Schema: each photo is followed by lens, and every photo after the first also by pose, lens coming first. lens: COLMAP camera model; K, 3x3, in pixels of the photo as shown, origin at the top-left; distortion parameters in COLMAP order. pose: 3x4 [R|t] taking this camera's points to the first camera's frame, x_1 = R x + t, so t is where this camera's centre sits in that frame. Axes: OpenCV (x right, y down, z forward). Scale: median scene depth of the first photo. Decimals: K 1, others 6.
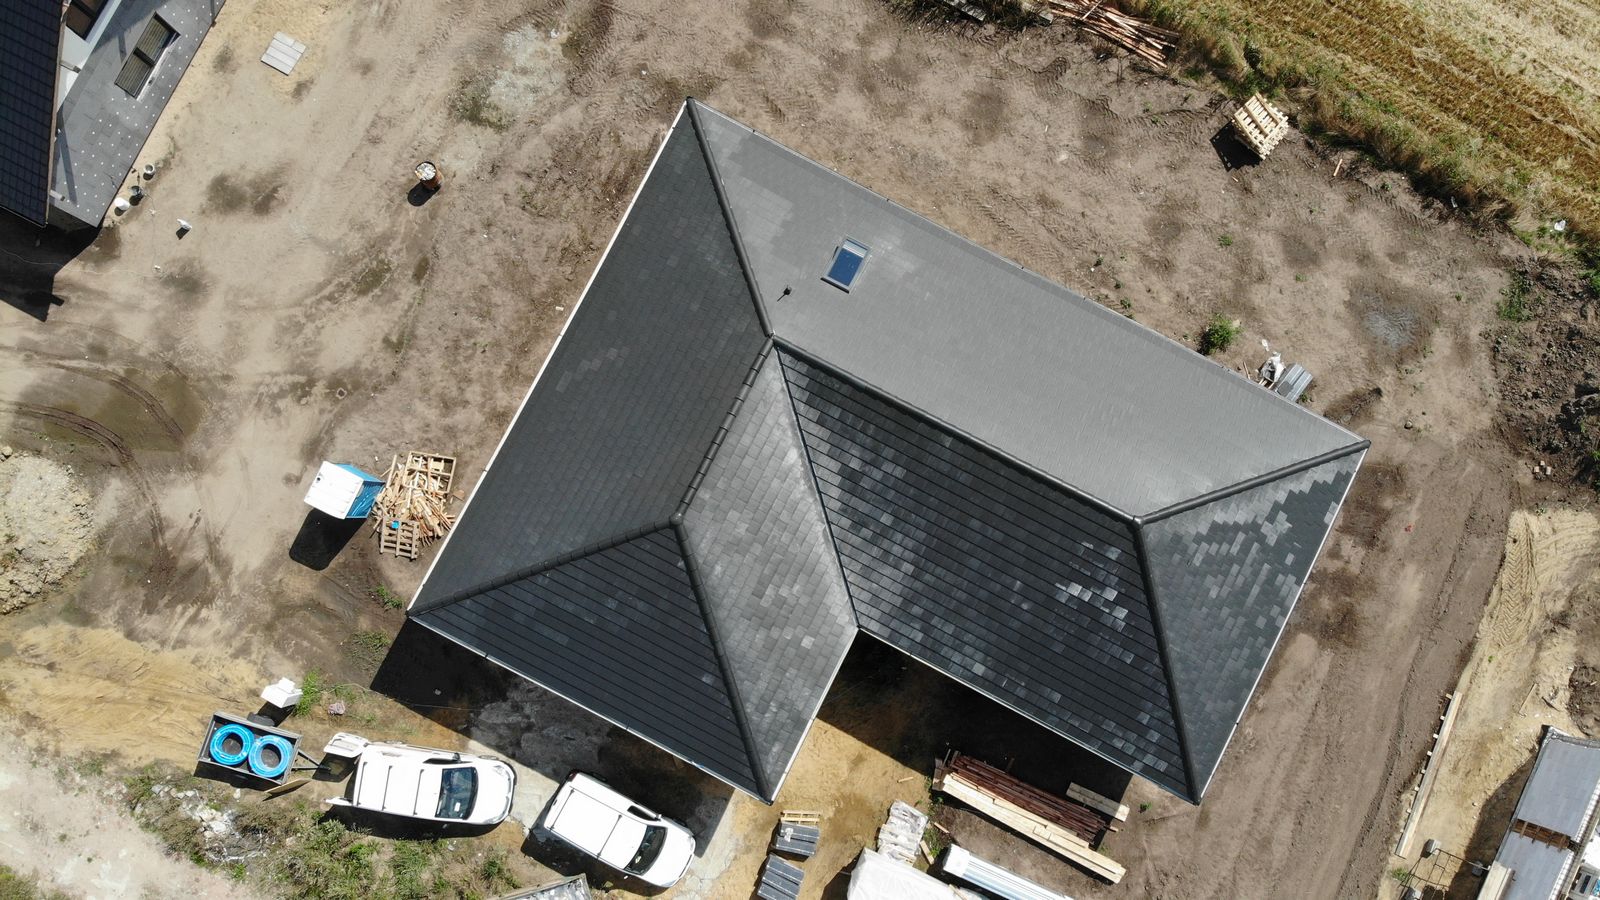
lens RADIAL K [[1174.7, 0, 798.7], [0, 1174.7, 464.5], [0, 0, 1]] dist [0.069011, -0.196250]
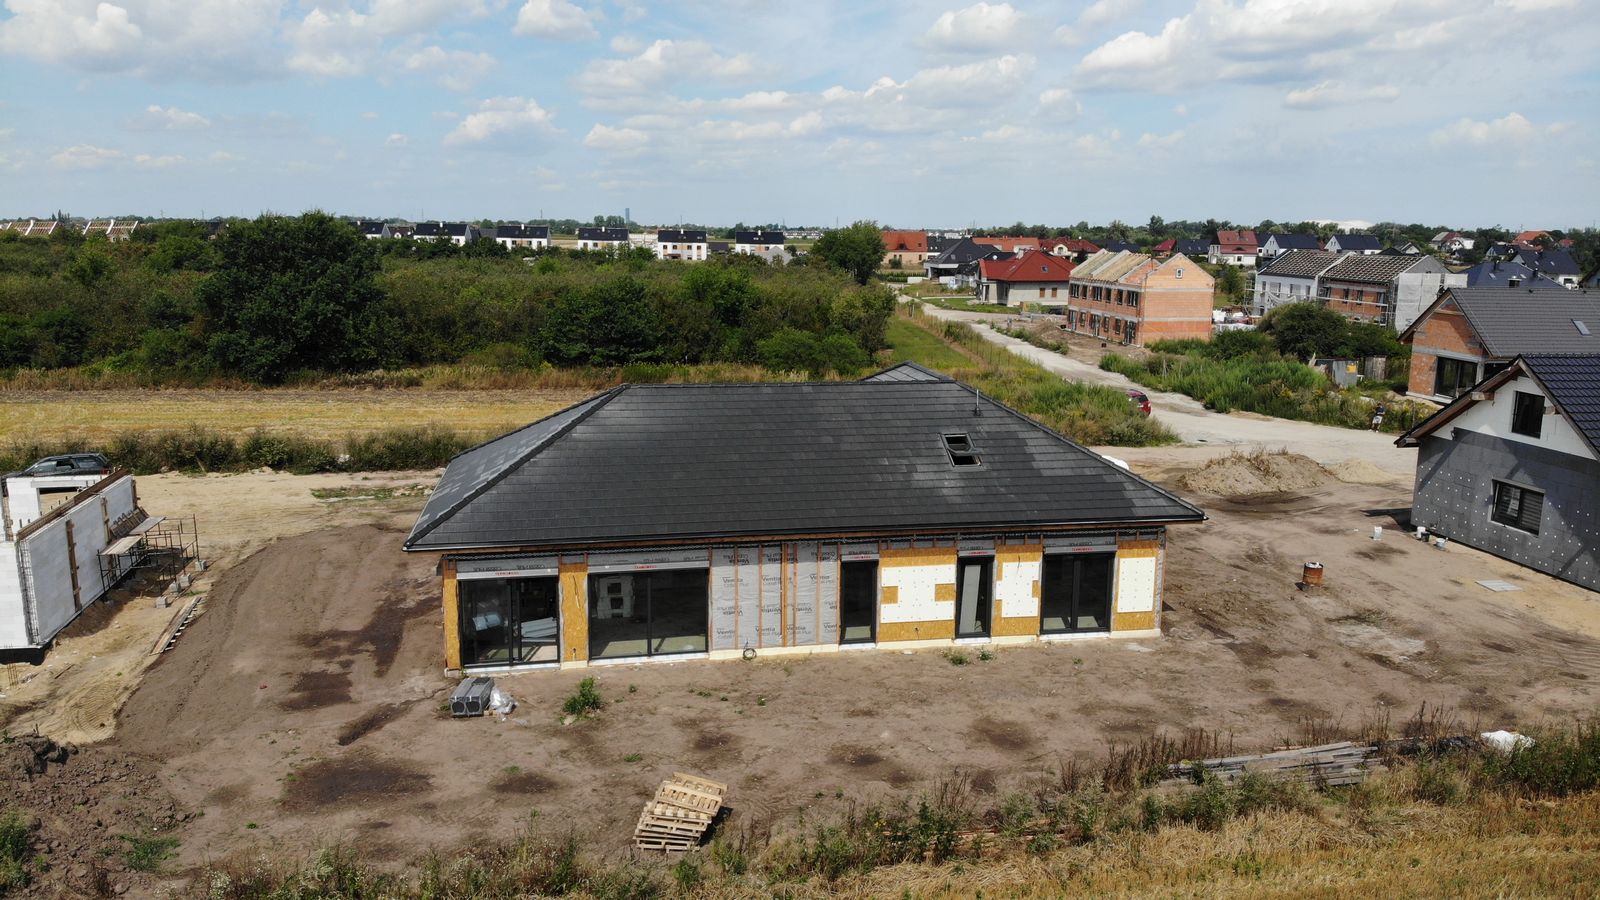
lens RADIAL K [[1174.7, 0, 802.2], [0, 1174.7, 456.9], [0, 0, 1]] dist [0.069011, -0.196250]
pose [[-0.786647, 0.092607, -0.610419, 0.705948], [-0.616550, -0.065852, 0.784557, -0.802464], [0.032458, 0.993523, 0.108899, 0.766371]]
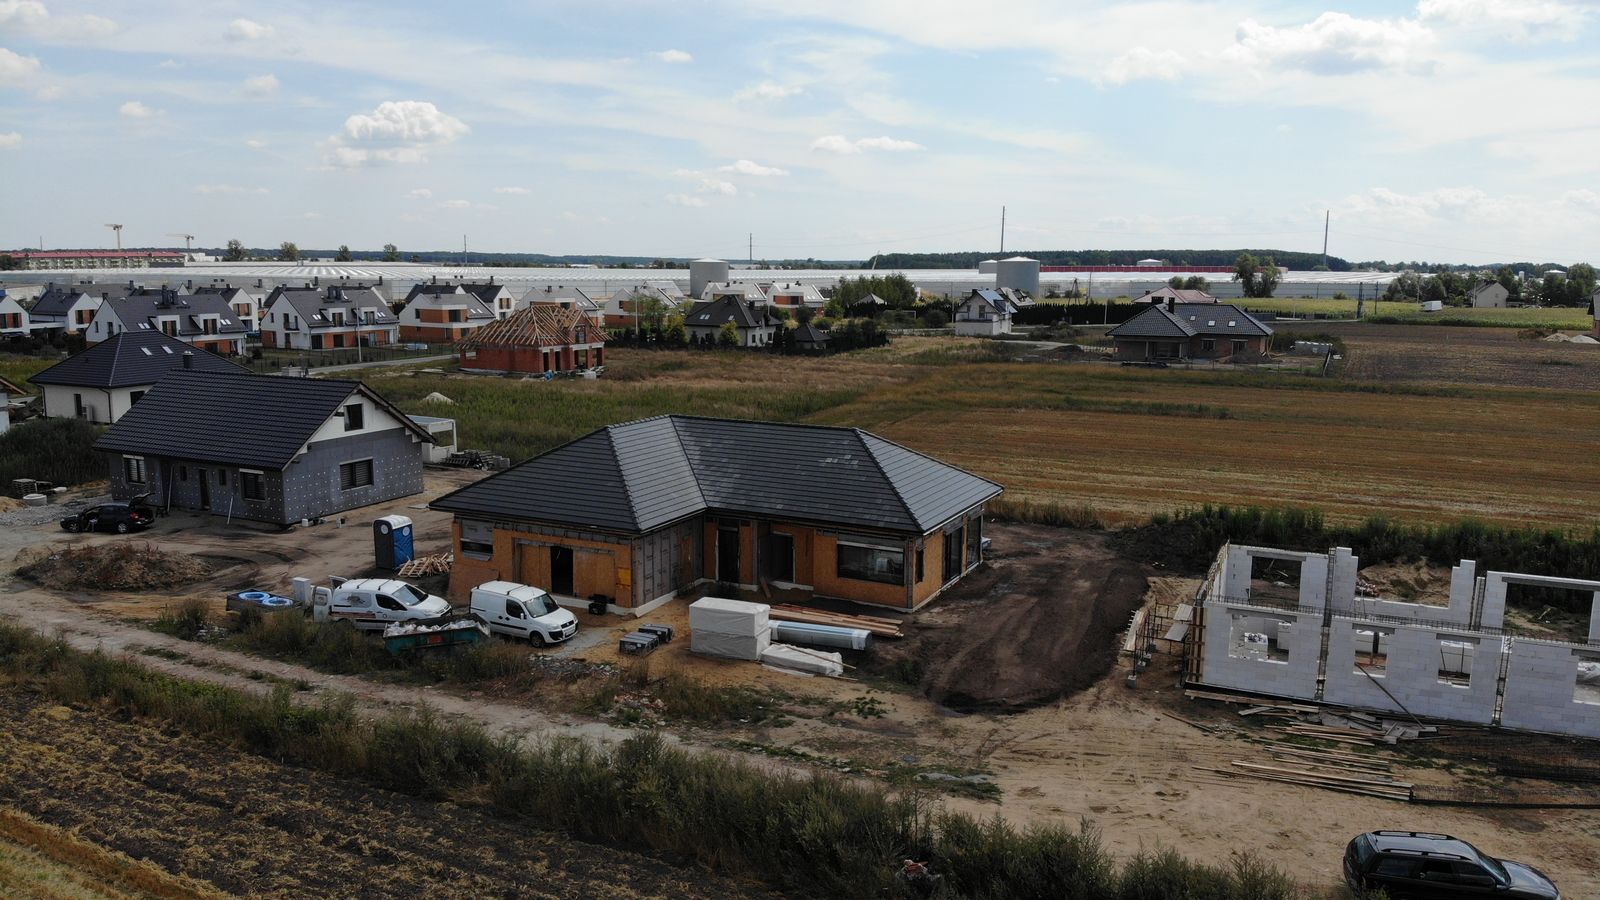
lens RADIAL K [[1174.7, 0, 800.5], [0, 1174.7, 443.7], [0, 0, 1]] dist [0.069011, -0.196250]
pose [[0.999821, -0.011142, 0.015300, 0.140117], [0.017543, 0.242109, -0.970091, 1.488869], [0.007105, 0.970185, 0.242261, 0.463866]]
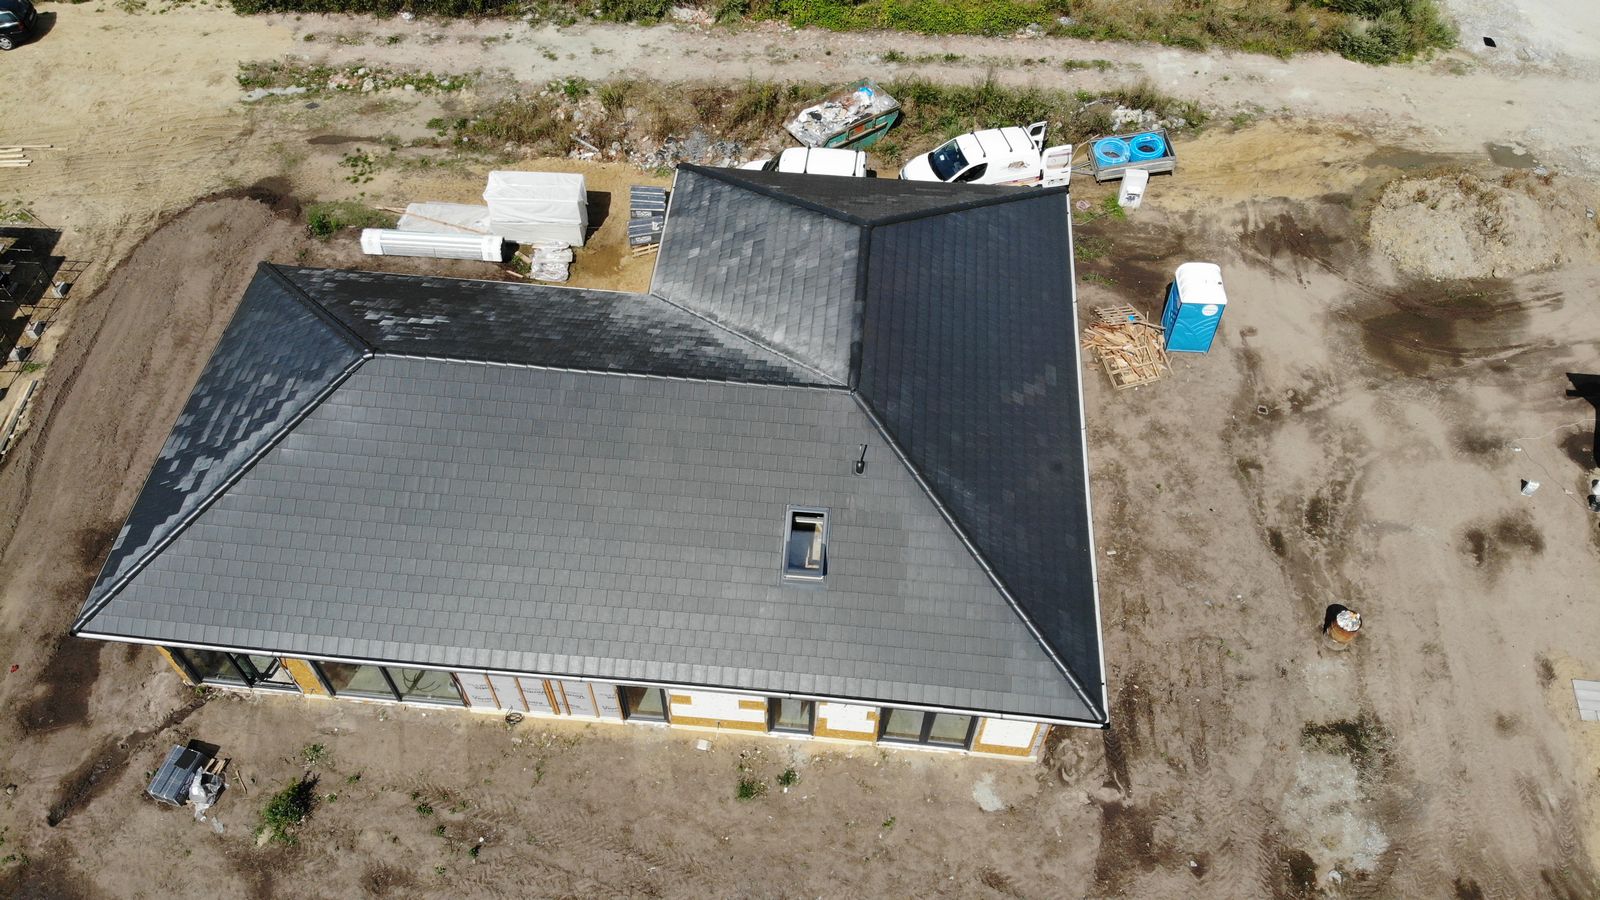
lens RADIAL K [[1174.7, 0, 803.5], [0, 1174.7, 460.1], [0, 0, 1]] dist [0.069011, -0.196250]
pose [[-0.924478, 0.282676, -0.255802, 0.192294], [-0.381225, -0.680403, 0.625874, -0.529062], [0.002871, 0.676125, 0.736781, 0.345231]]
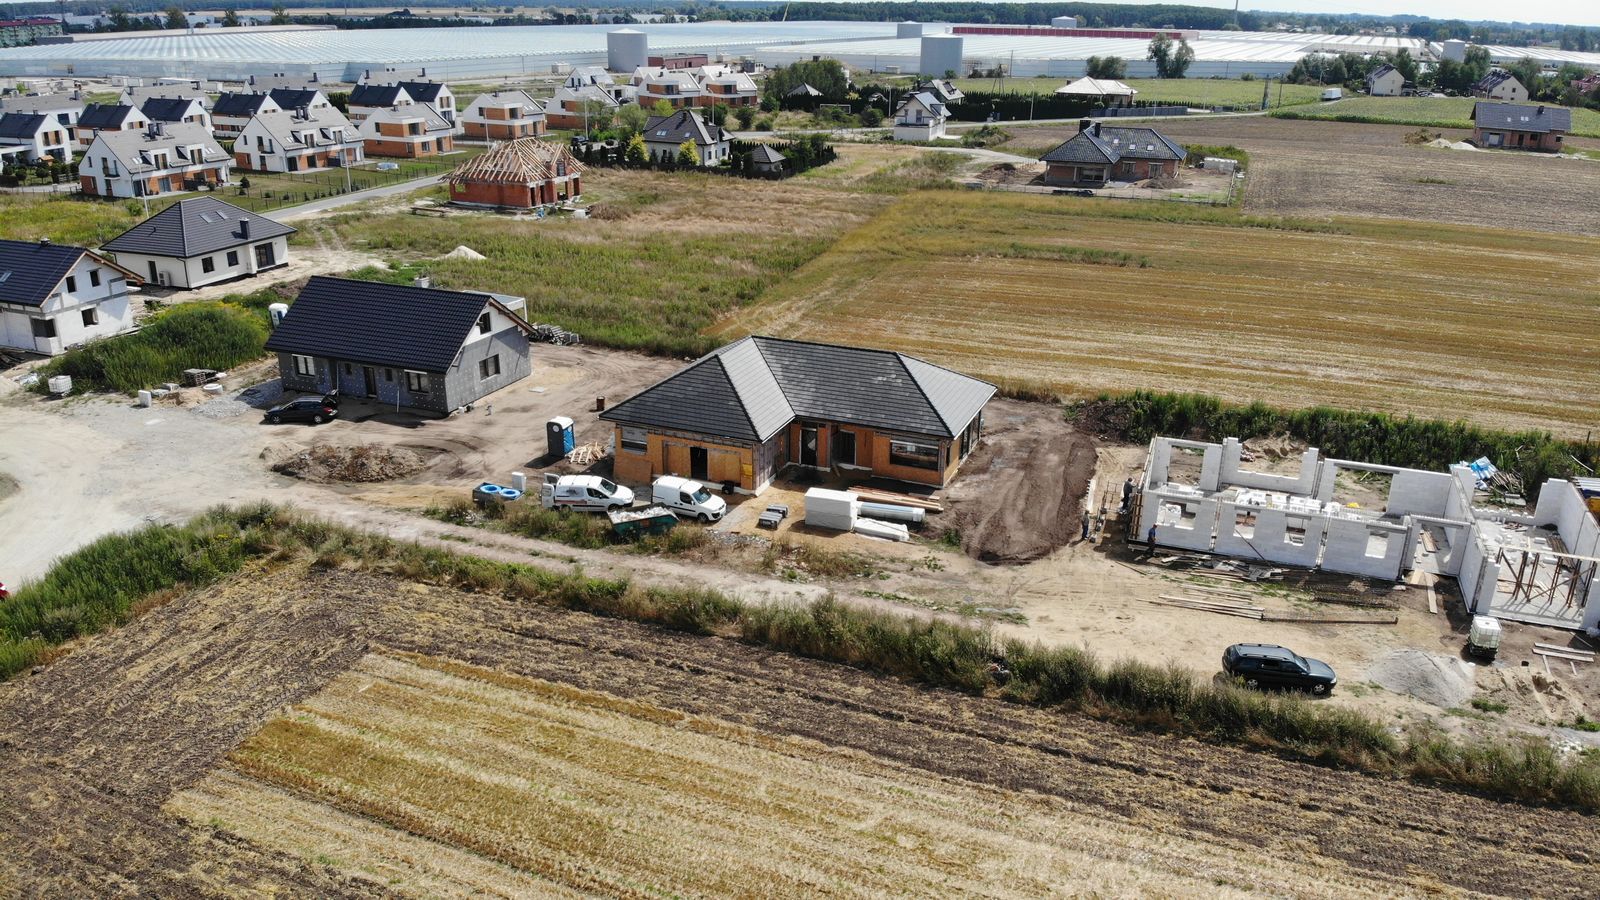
lens RADIAL K [[1174.7, 0, 798.8], [0, 1174.7, 456.6], [0, 0, 1]] dist [0.069011, -0.196250]
pose [[0.995314, -0.036723, 0.089454, -0.130592], [0.096467, 0.441060, -0.892278, 1.946947], [-0.006687, 0.896726, 0.442535, 0.059137]]
